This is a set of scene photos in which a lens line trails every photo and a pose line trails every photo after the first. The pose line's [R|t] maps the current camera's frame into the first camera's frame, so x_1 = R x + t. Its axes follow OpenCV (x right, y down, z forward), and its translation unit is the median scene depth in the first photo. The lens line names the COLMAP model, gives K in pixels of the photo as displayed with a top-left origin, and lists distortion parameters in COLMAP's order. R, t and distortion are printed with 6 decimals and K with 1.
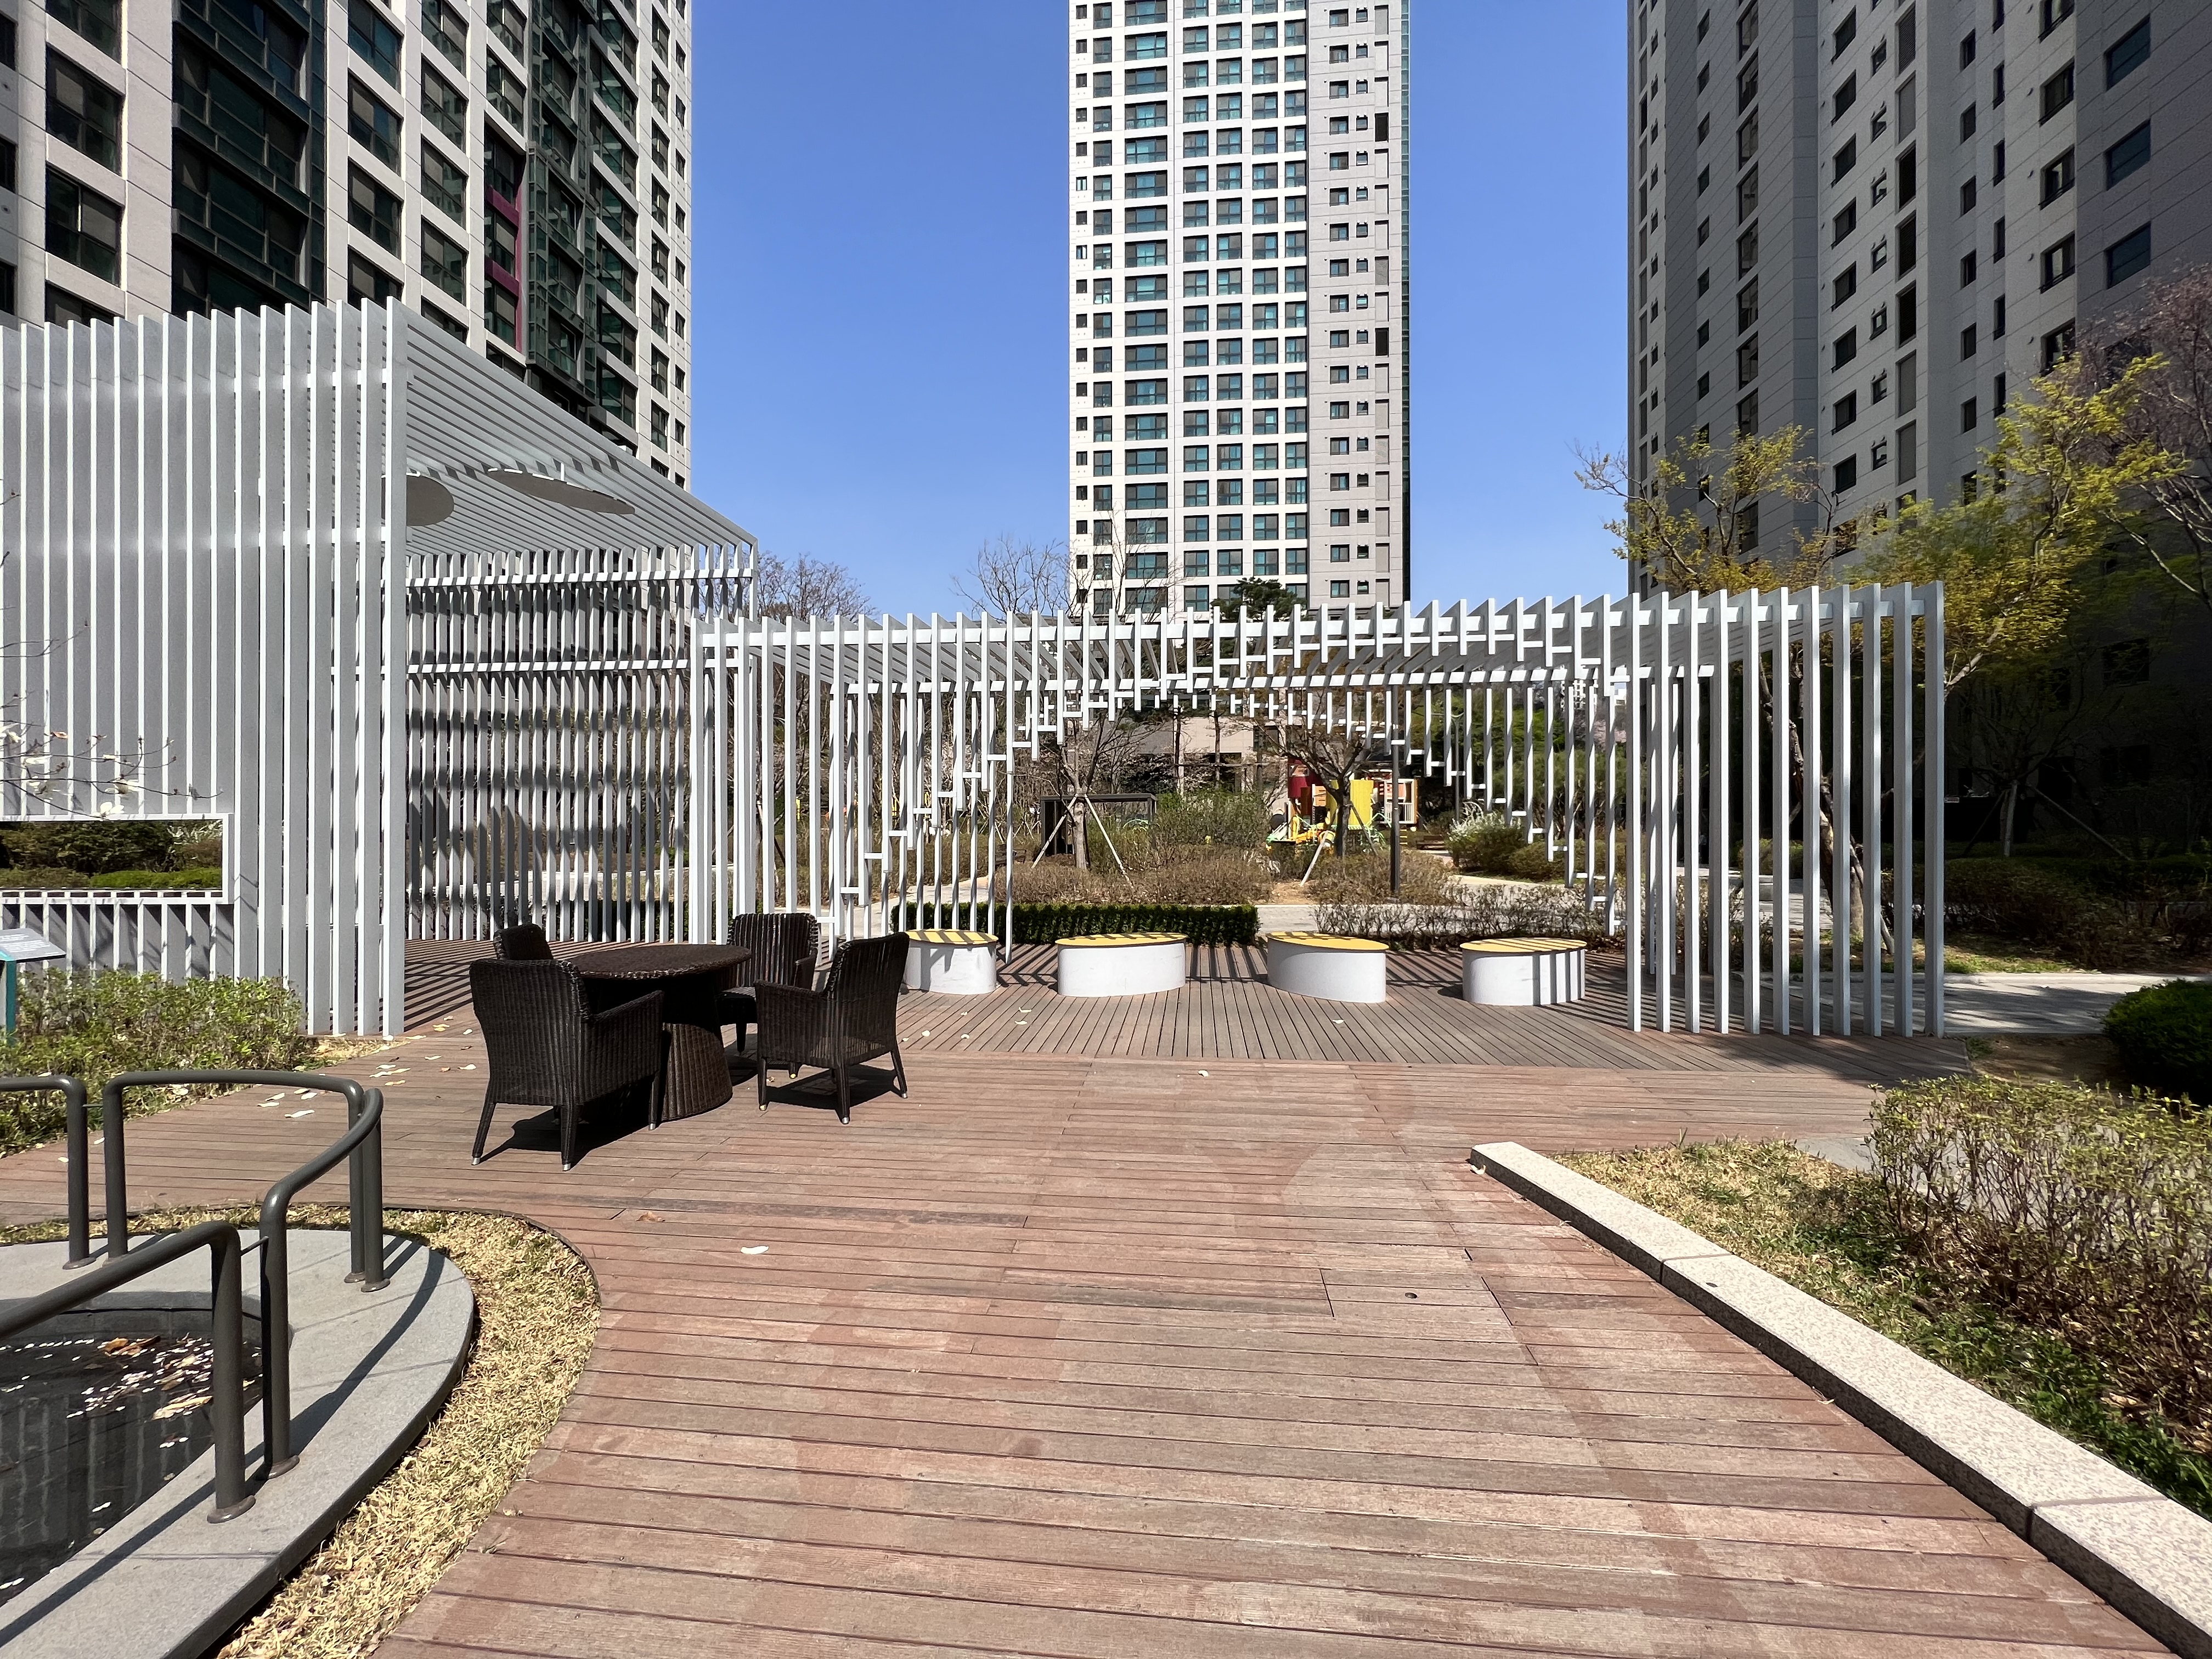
lens RADIAL K [[884.5, 0, 1109.8], [0, 884.5, 815.8], [0, 0, 1]] dist [0.000114, -0.000605]
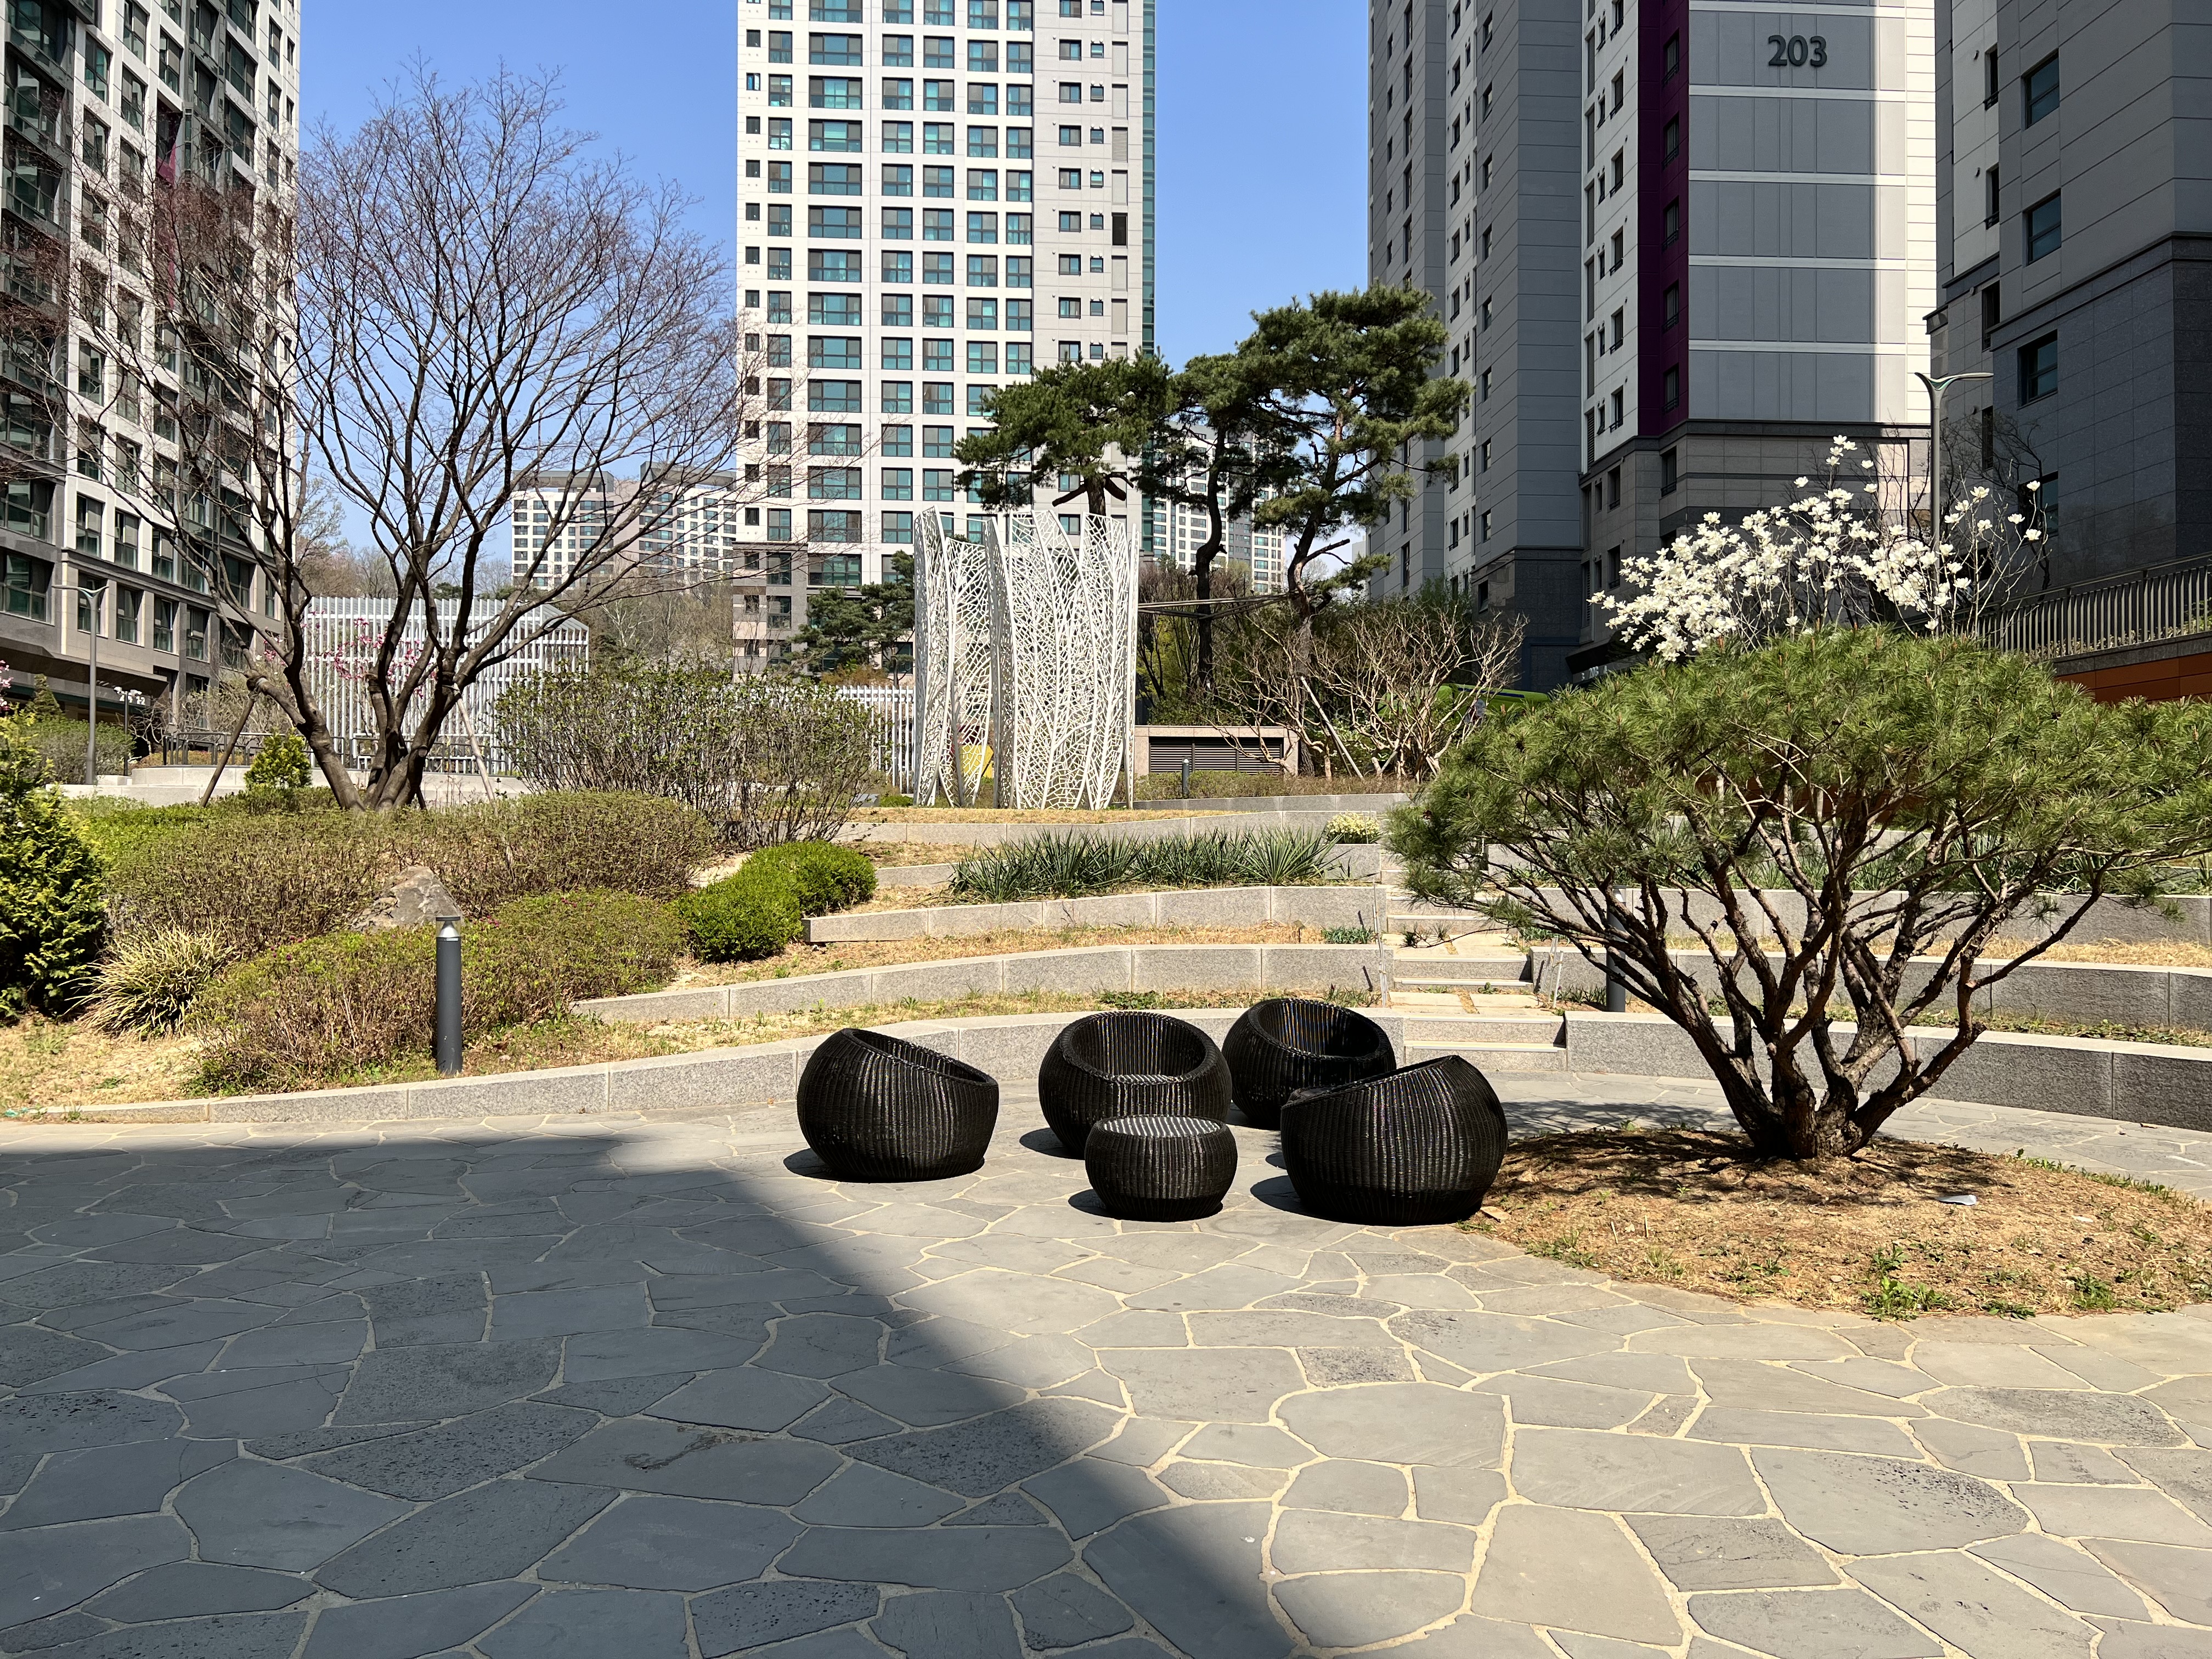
lens RADIAL K [[1669.8, 0, 1102.9], [0, 1669.8, 819.1], [0, 0, 1]] dist [0.043805, -0.044725]
pose [[0.985685, 0.007123, 0.168450, 0.028916], [-0.005942, 0.999954, -0.007514, 0.033128], [-0.168495, 0.006406, 0.985682, -0.551671]]
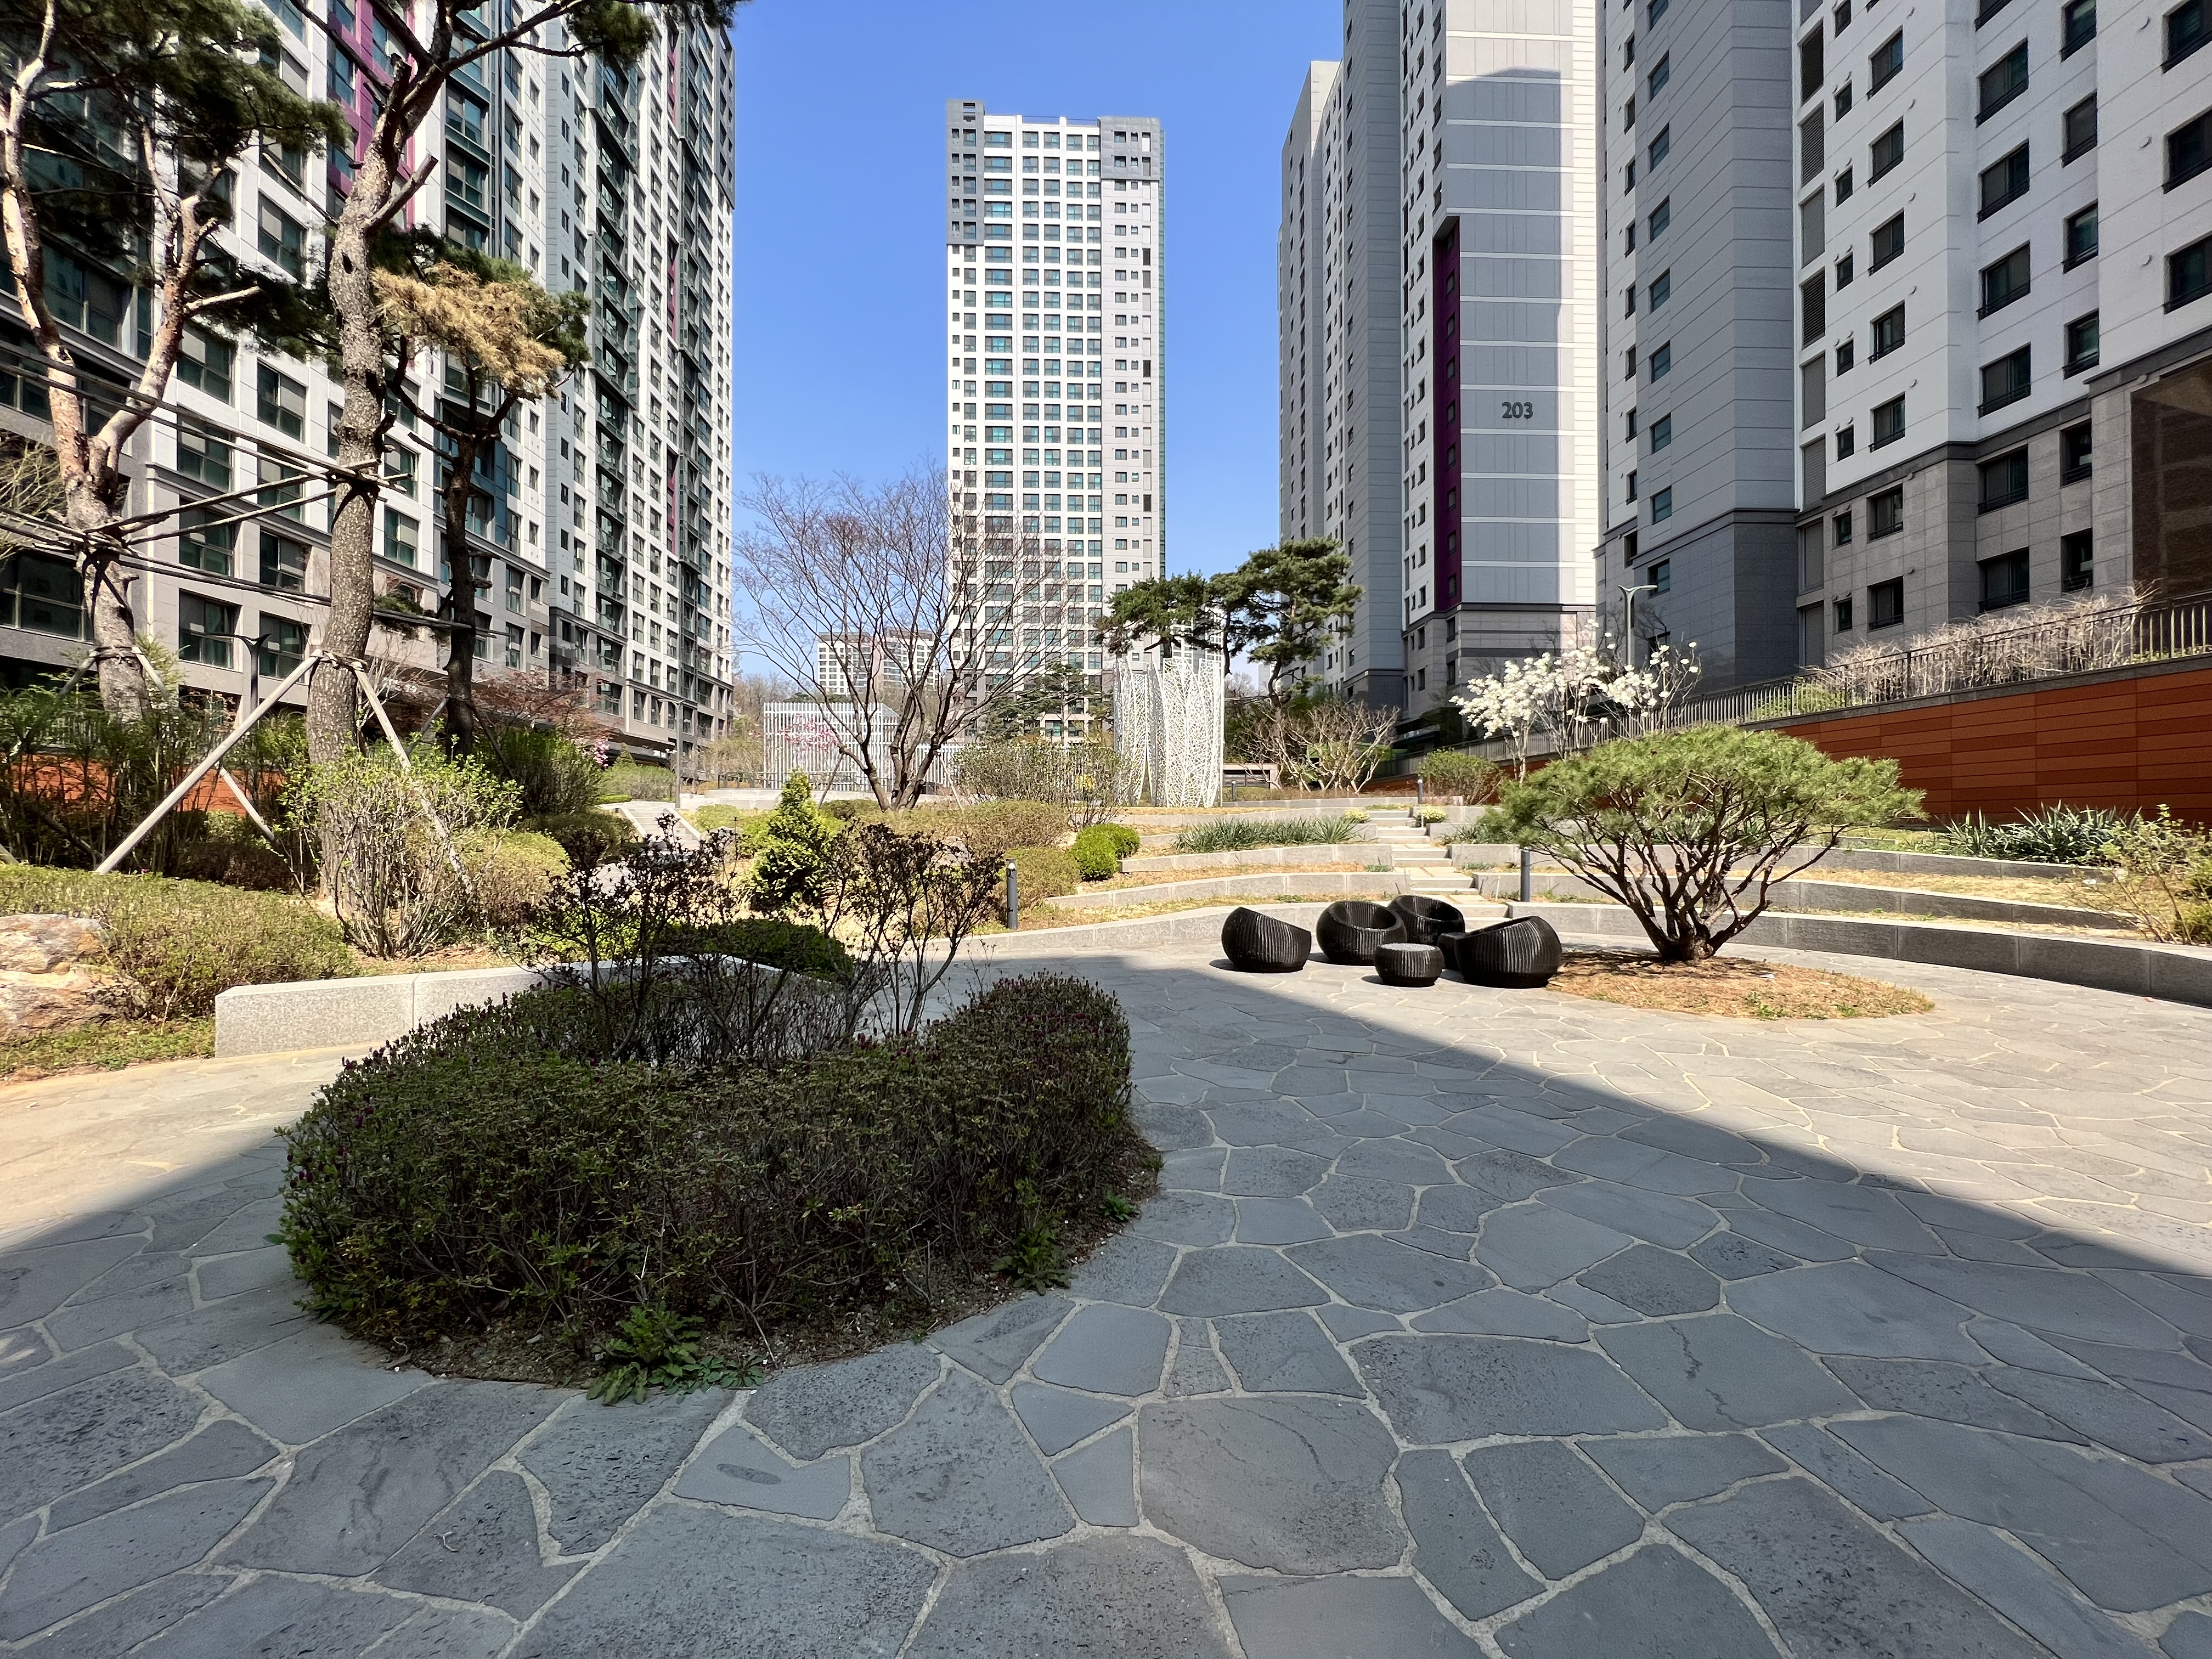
lens RADIAL K [[884.5, 0, 1098.8], [0, 884.5, 826.4], [0, 0, 1]] dist [0.000114, -0.000605]
pose [[0.989762, -0.000978, 0.142722, -0.006966], [-0.000264, 0.999962, 0.008687, 0.033169], [-0.142725, -0.008636, 0.989725, -0.566103]]
